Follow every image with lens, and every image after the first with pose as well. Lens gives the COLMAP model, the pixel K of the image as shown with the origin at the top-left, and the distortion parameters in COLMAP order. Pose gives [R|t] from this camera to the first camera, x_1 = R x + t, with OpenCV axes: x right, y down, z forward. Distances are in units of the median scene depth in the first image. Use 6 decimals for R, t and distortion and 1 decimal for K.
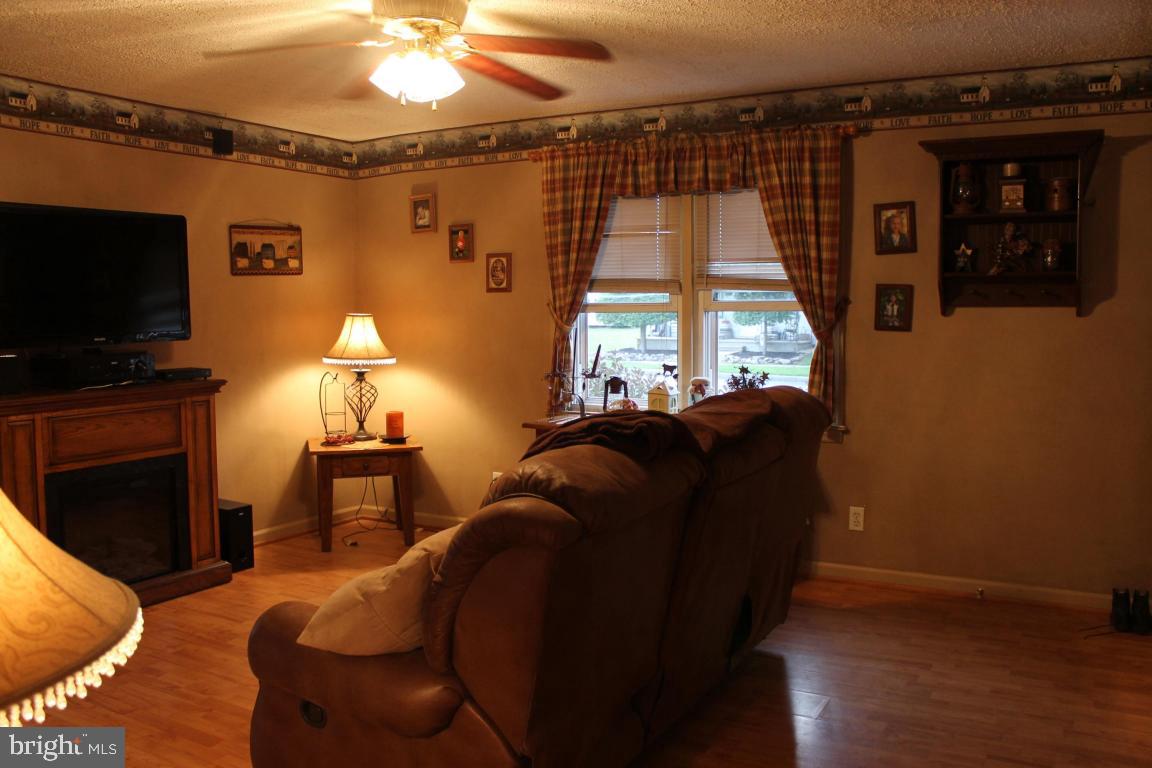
lens RADIAL K [[964.5, 0, 576.0], [0, 964.5, 384.0], [0, 0, 1]] dist [-0.173872, 0.150422]
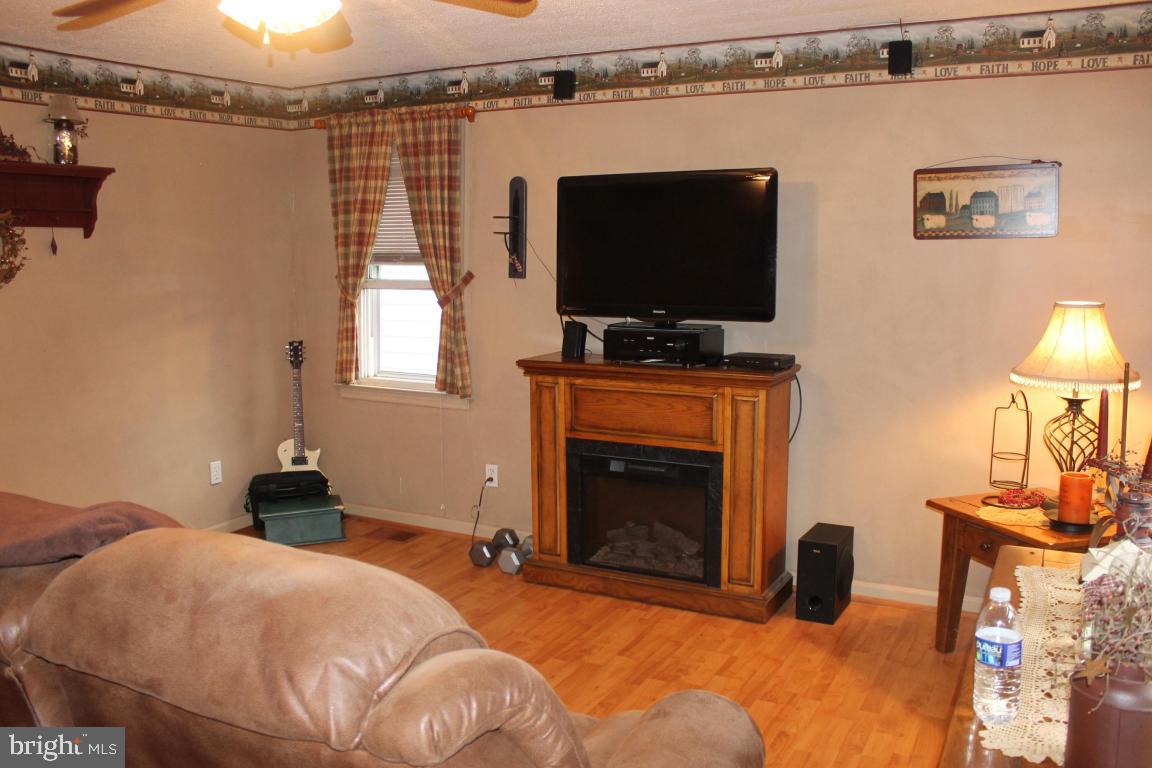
lens RADIAL K [[964.5, 0, 576.0], [0, 964.5, 384.0], [0, 0, 1]] dist [-0.173872, 0.150422]
pose [[0.026982, 0.121736, -0.992196, 0.365293], [-0.089413, 0.988873, 0.118896, -0.067813], [0.995629, 0.085507, 0.037567, 0.722023]]
